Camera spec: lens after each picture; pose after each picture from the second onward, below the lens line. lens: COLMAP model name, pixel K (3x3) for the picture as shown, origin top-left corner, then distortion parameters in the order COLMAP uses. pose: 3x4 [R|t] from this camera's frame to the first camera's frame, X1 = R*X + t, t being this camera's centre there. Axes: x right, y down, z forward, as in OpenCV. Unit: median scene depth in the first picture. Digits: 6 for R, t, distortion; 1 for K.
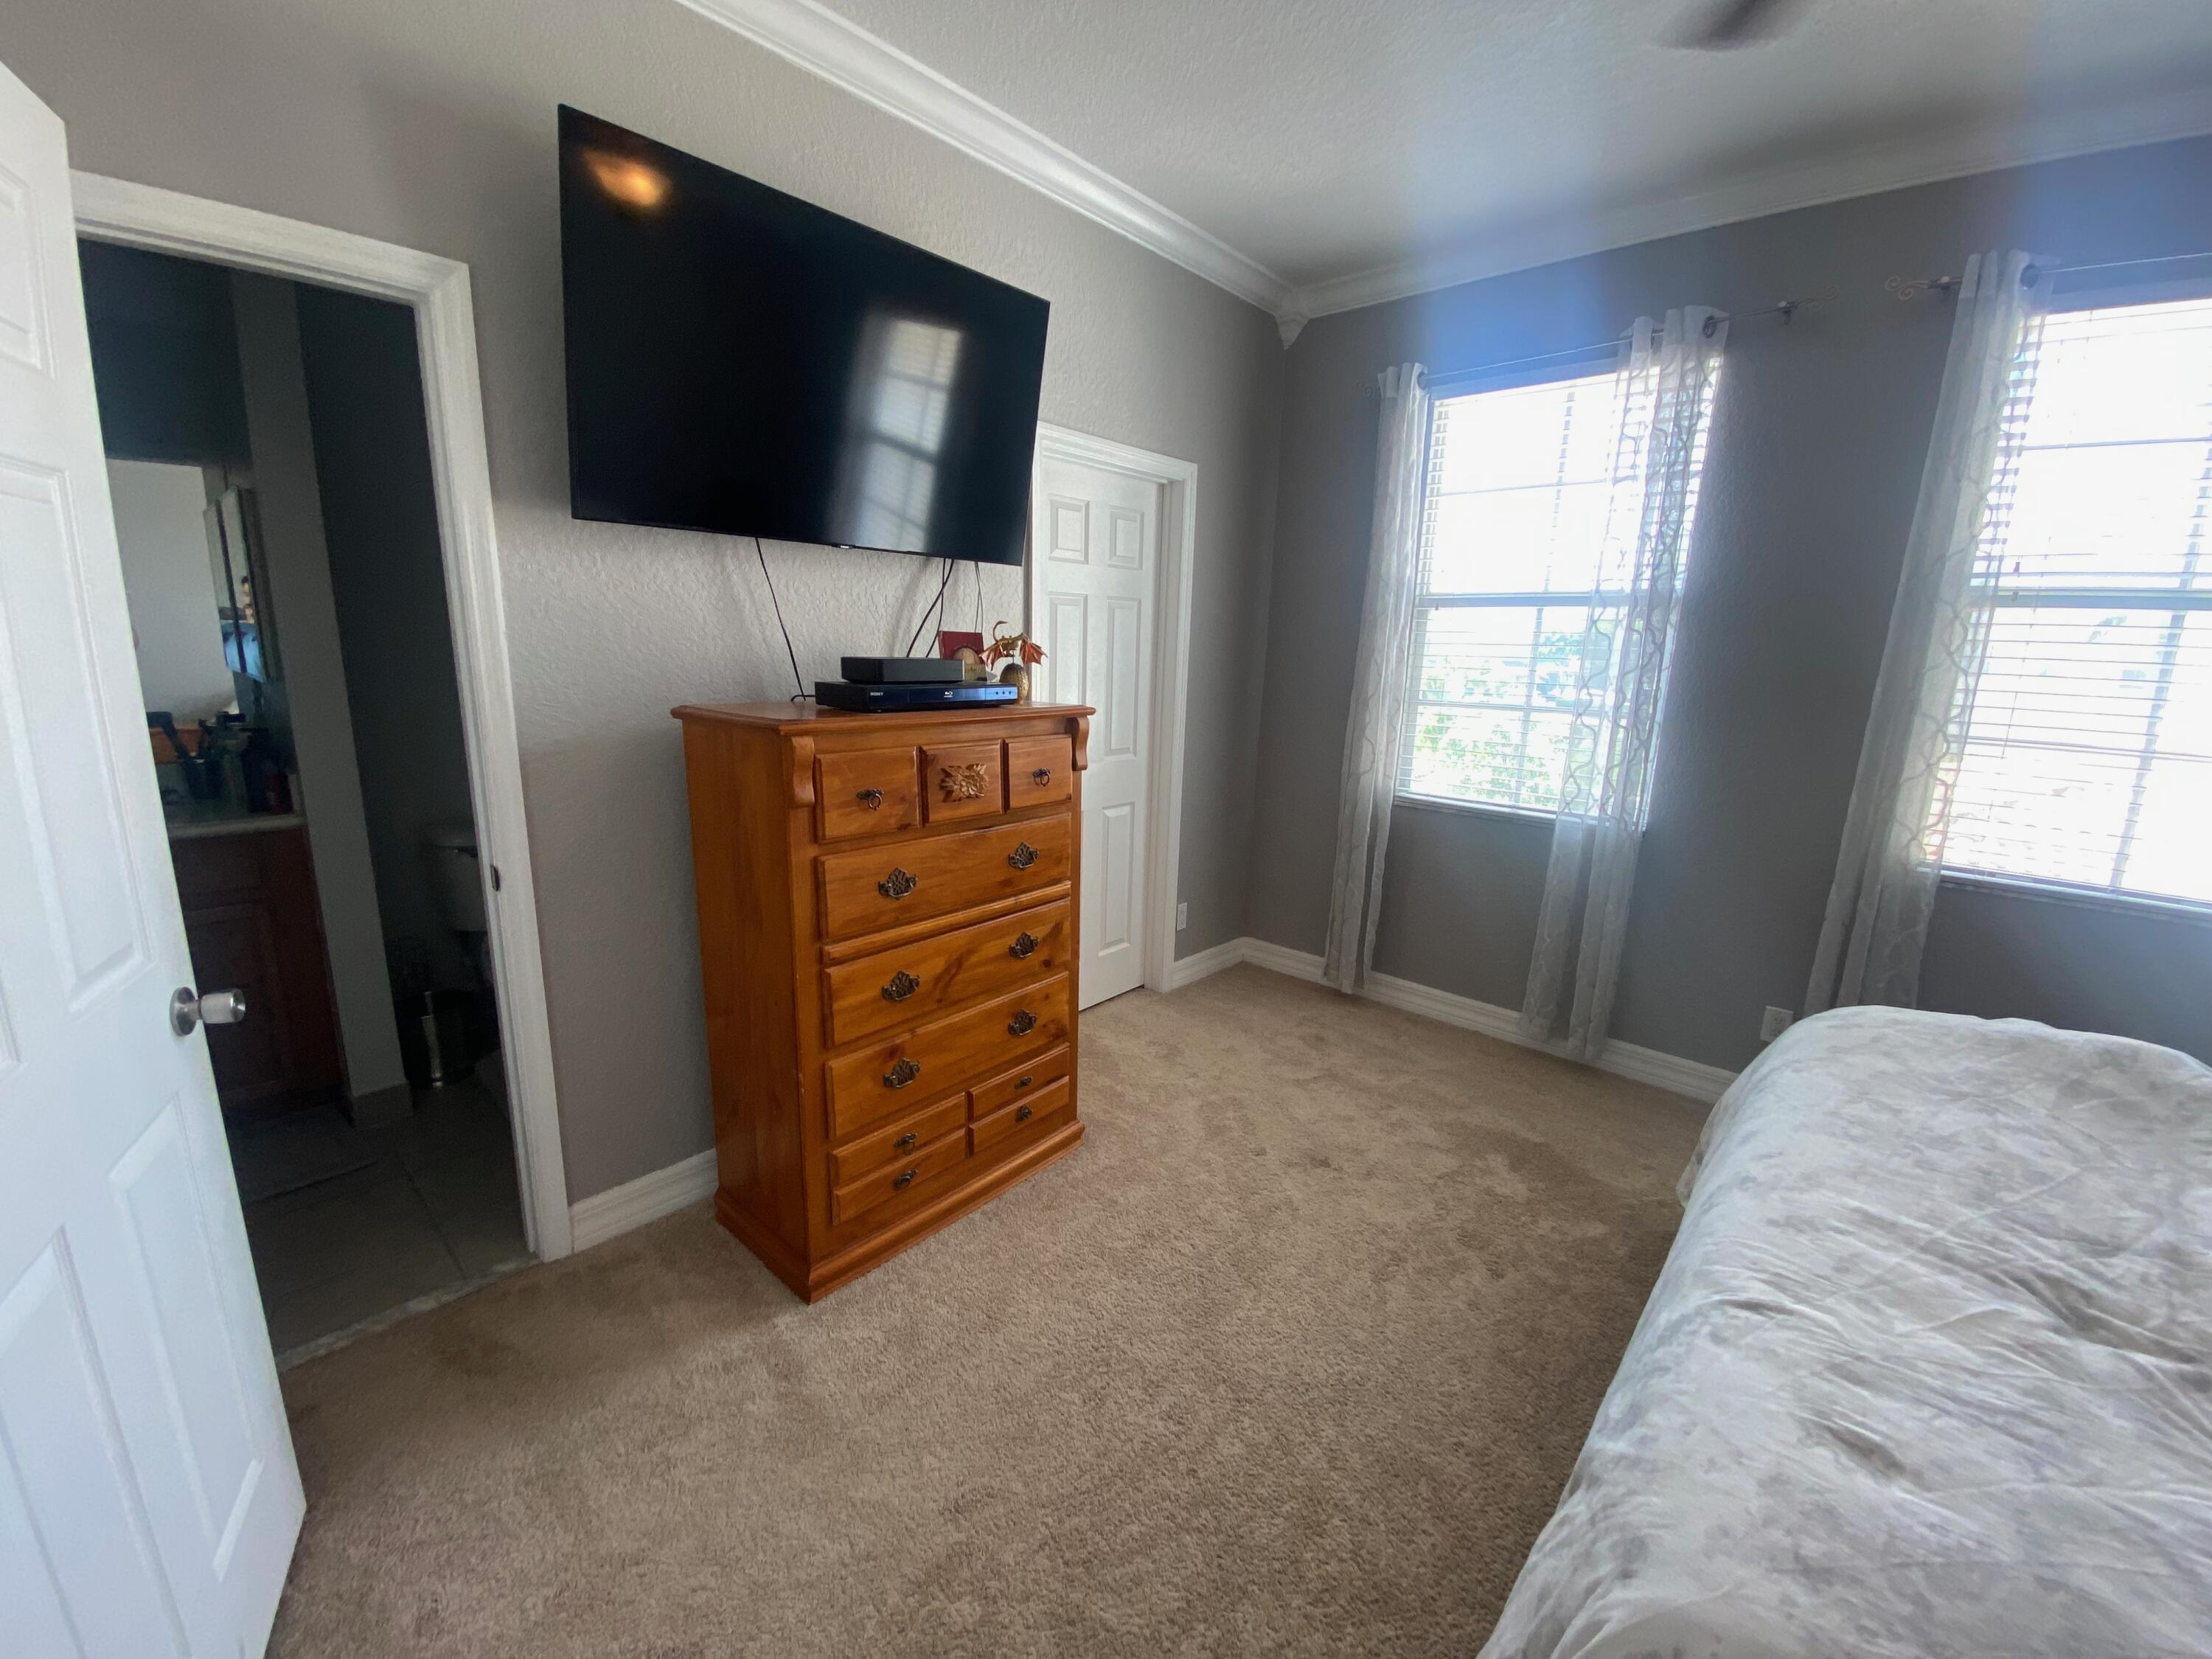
lens RADIAL K [[898.9, 0, 1111.1], [0, 898.9, 825.4], [0, 0, 1]] dist [-0.003283, -0.001089]
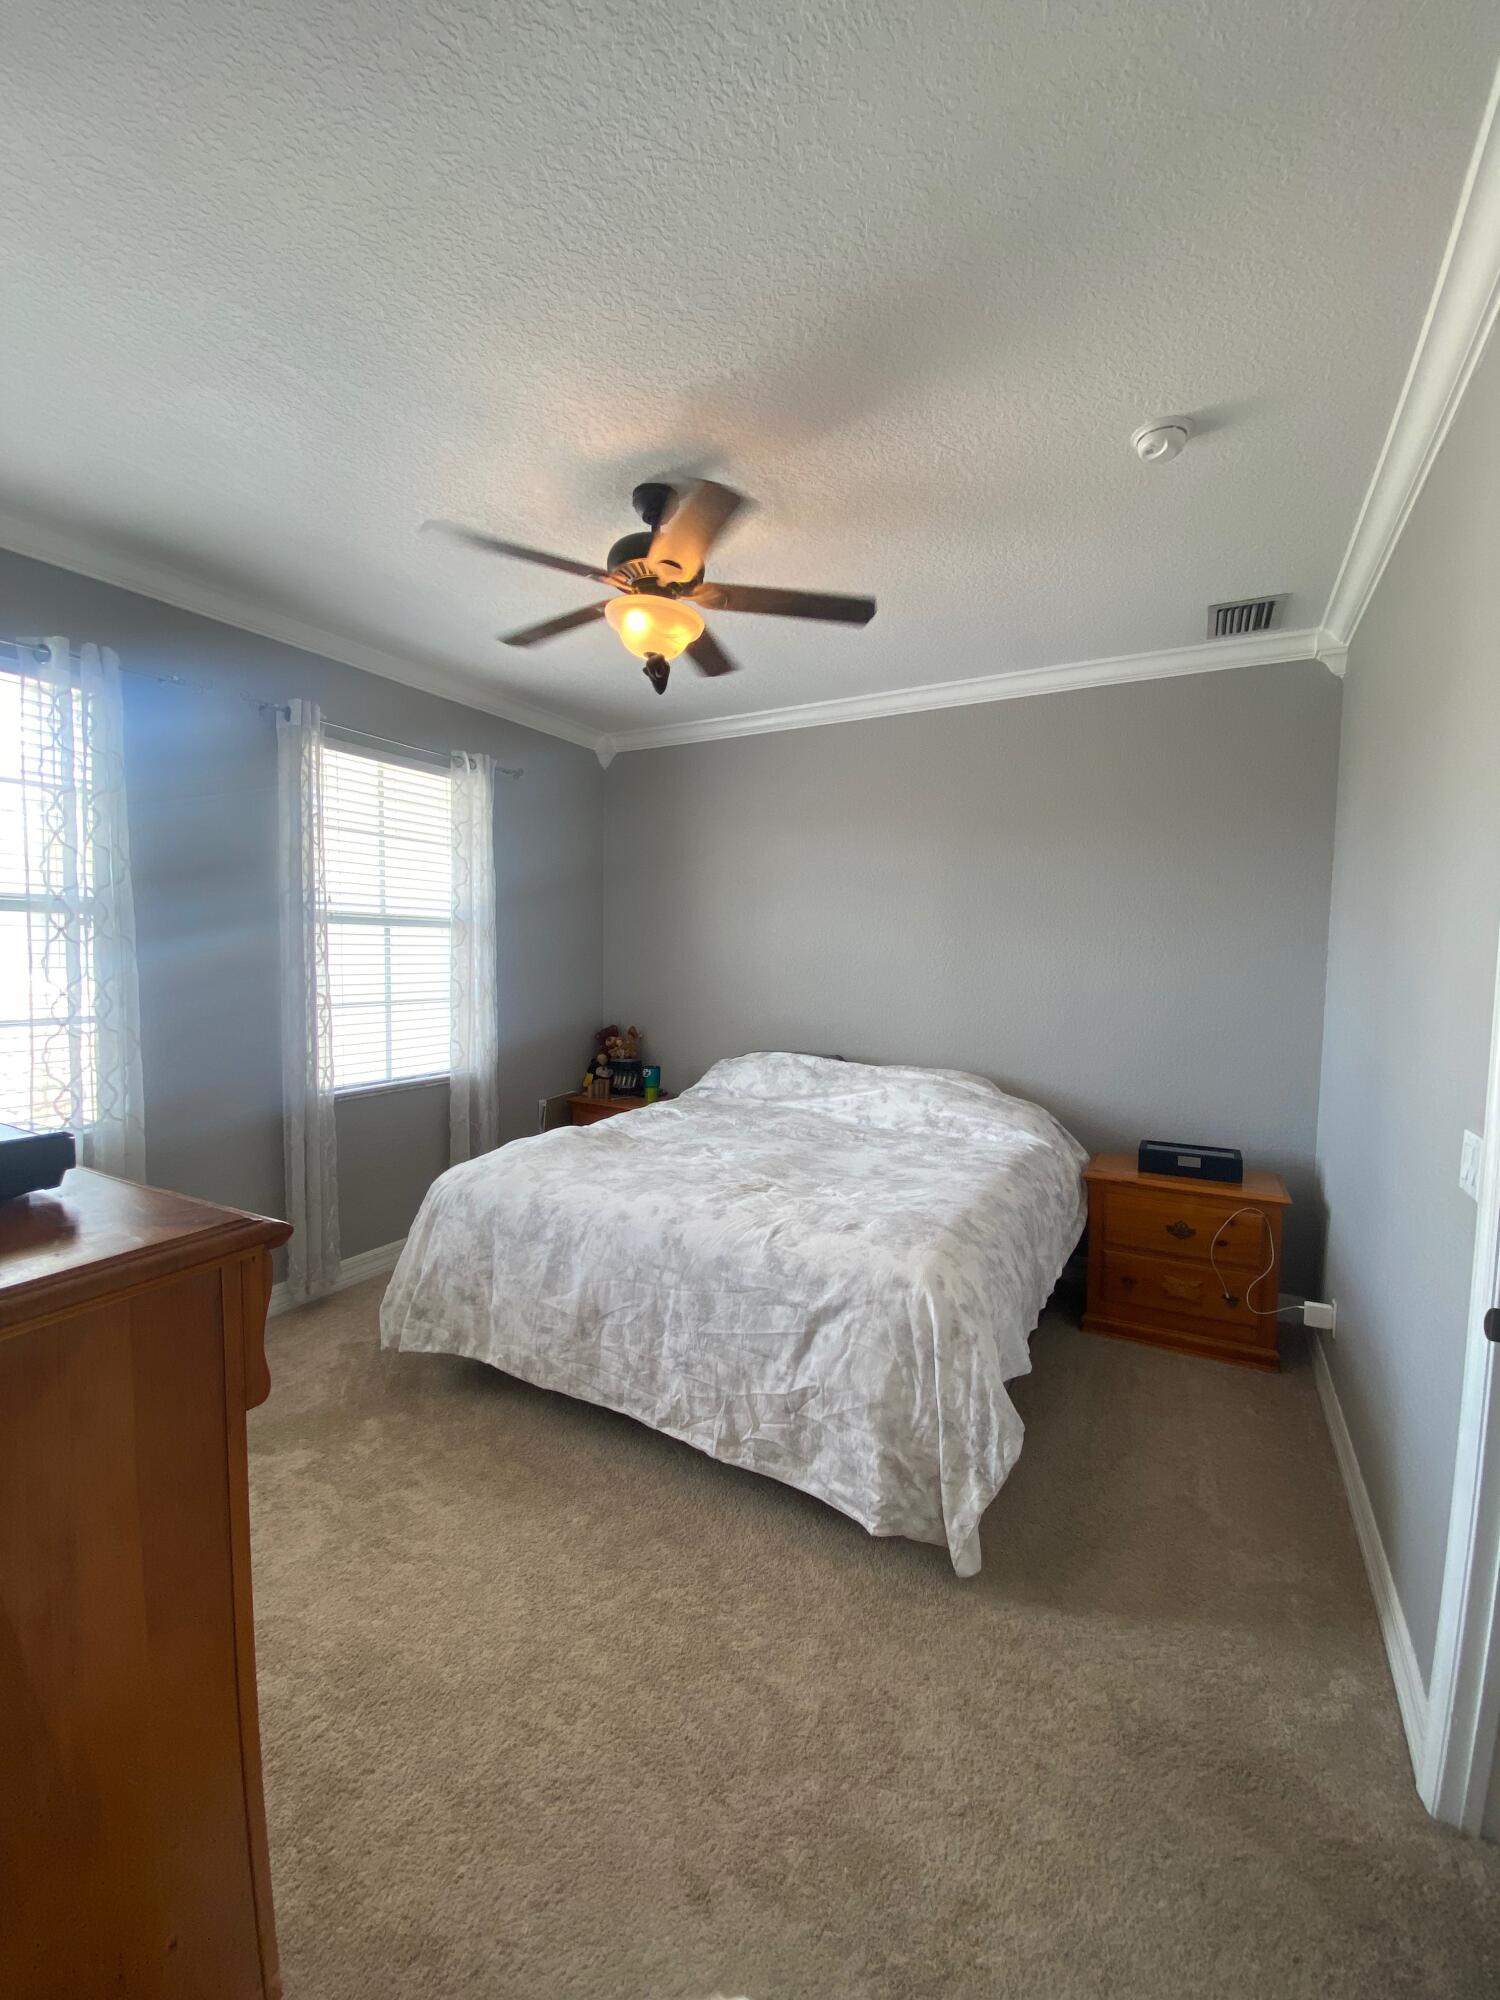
lens RADIAL K [[812.7, 0, 755.3], [0, 812.7, 1006.9], [0, 0, 1]] dist [-0.003283, -0.001089]
pose [[-0.212564, -0.100639, 0.971951, -1.011416], [0.185134, 0.972518, 0.141186, -0.283129], [-0.959449, 0.209953, -0.188090, 1.009137]]
